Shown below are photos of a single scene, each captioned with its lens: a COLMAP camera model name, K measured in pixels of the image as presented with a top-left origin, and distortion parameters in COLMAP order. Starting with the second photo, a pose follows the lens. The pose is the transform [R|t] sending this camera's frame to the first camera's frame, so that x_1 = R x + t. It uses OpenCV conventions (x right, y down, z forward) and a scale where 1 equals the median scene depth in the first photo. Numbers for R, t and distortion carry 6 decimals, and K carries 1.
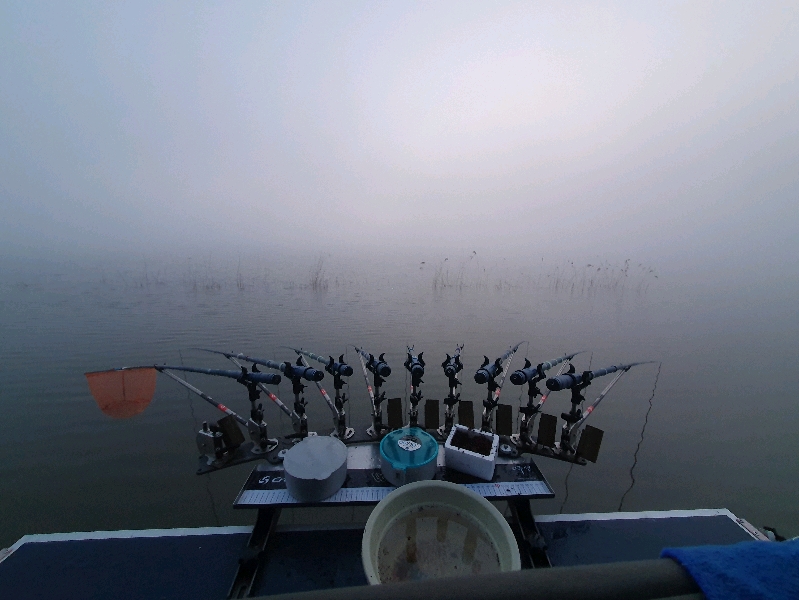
lens RADIAL K [[317.6, 0, 397.9], [0, 317.6, 298.7], [0, 0, 1]] dist [0.007907, -0.000024]
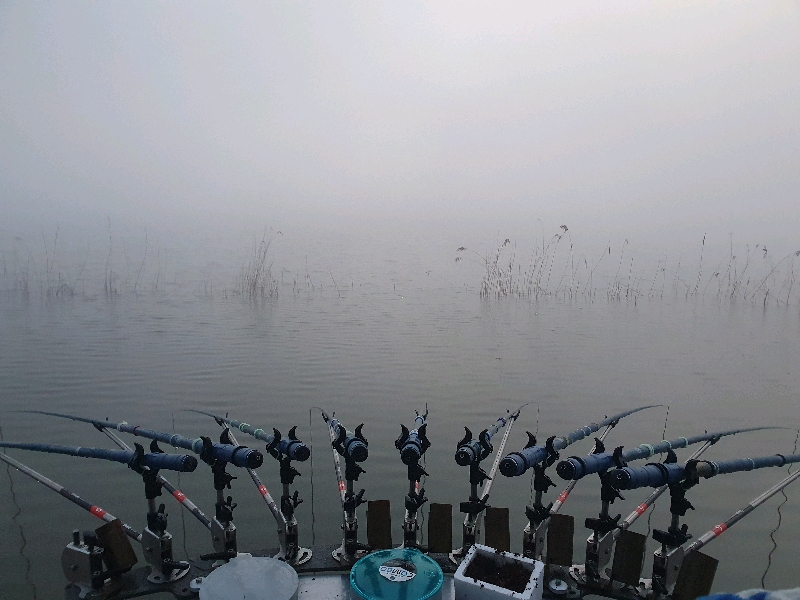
lens RADIAL K [[641.9, 0, 388.0], [0, 641.9, 301.0], [0, 0, 1]] dist [-0.006717, 0.042230]
pose [[0.998926, 0.006772, -0.045842, 0.063041], [-0.007772, 0.999735, -0.021678, -0.042145], [0.045683, 0.022011, 0.998713, -0.238413]]
